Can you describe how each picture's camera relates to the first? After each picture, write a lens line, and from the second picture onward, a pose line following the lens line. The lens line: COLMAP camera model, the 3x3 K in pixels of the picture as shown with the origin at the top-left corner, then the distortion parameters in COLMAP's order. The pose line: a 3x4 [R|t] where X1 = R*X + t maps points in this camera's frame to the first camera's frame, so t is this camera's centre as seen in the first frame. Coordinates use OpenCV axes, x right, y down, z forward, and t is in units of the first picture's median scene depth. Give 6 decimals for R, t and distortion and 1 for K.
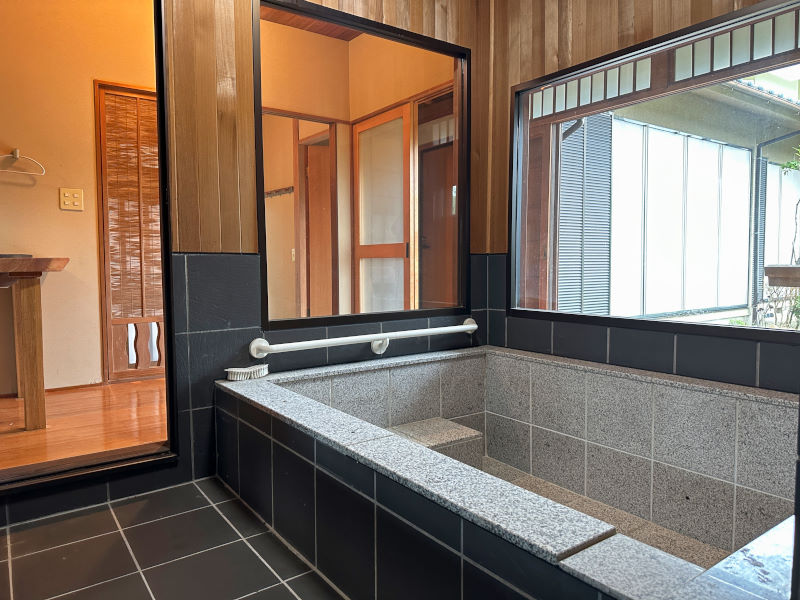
lens RADIAL K [[567.0, 0, 399.0], [0, 567.0, 296.4], [0, 0, 1]] dist [0.009909, -0.009133]
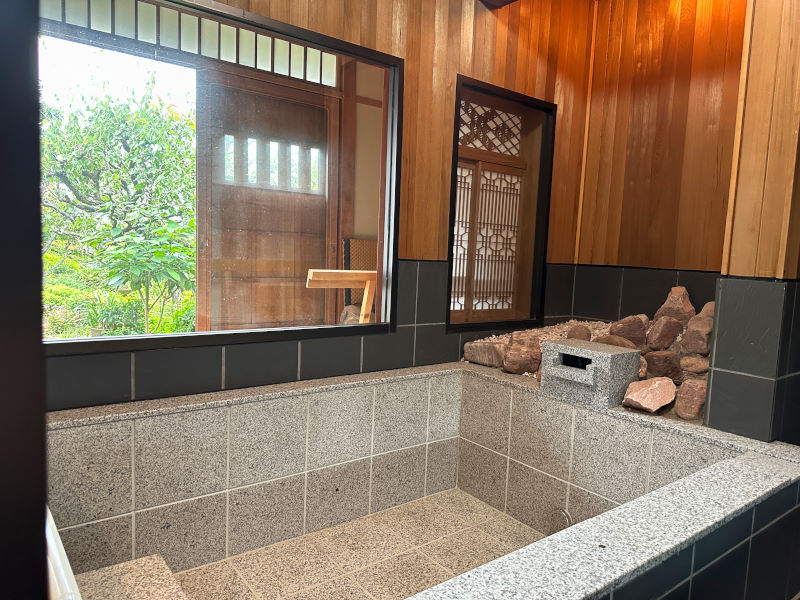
lens RADIAL K [[567.0, 0, 398.5], [0, 567.0, 305.4], [0, 0, 1]] dist [0.009909, -0.009133]
pose [[-0.030907, -0.092848, 0.995201, -0.487542], [0.022318, 0.995364, 0.093556, -0.081307], [-0.999273, 0.025103, -0.028691, 0.837716]]
